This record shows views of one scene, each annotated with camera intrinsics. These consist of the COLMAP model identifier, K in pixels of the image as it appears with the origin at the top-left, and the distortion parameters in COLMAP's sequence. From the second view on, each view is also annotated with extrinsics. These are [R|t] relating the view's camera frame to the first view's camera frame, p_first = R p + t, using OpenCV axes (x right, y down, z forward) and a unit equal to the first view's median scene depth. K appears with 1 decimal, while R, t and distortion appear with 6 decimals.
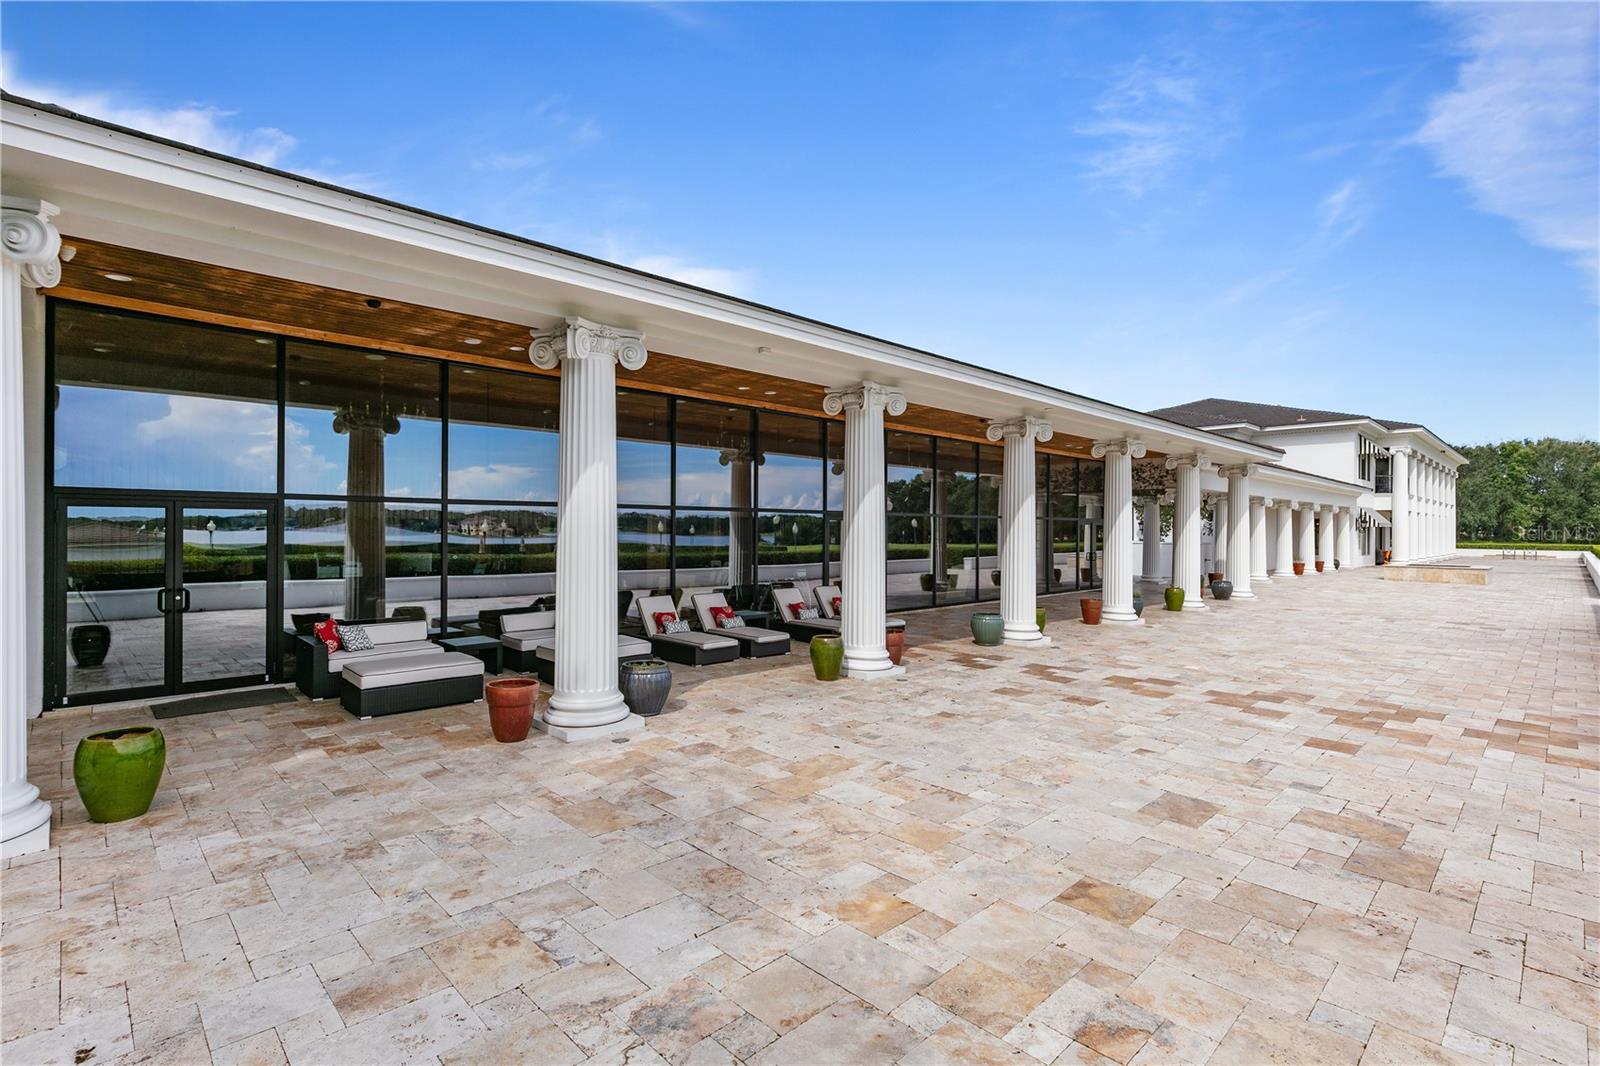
lens RADIAL K [[766.9, 0, 799.9], [0, 766.9, 531.2], [0, 0, 1]] dist [0.000194, 0.000203]
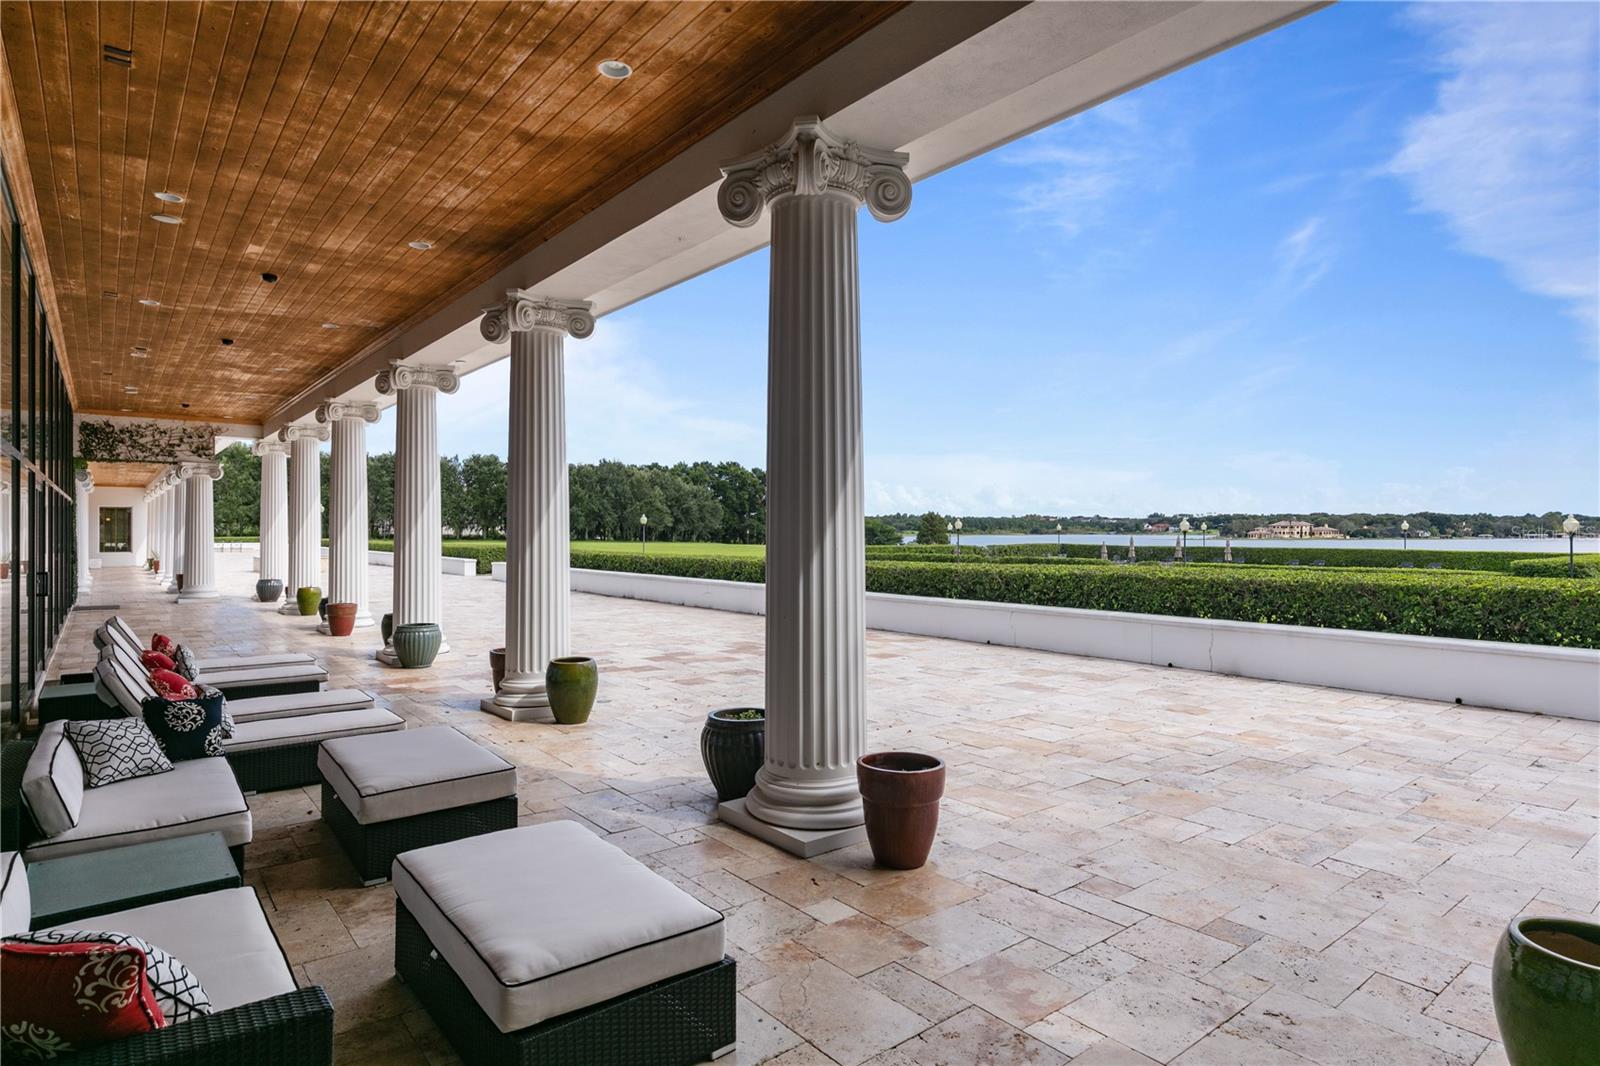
lens RADIAL K [[880.5, 0, 797.5], [0, 880.5, 524.1], [0, 0, 1]] dist [0.003981, -0.002605]
pose [[0.079978, 0.000920, 0.996796, -0.953895], [0.002663, 0.999996, -0.001136, 0.023074], [-0.996793, 0.002745, 0.079975, 0.950606]]
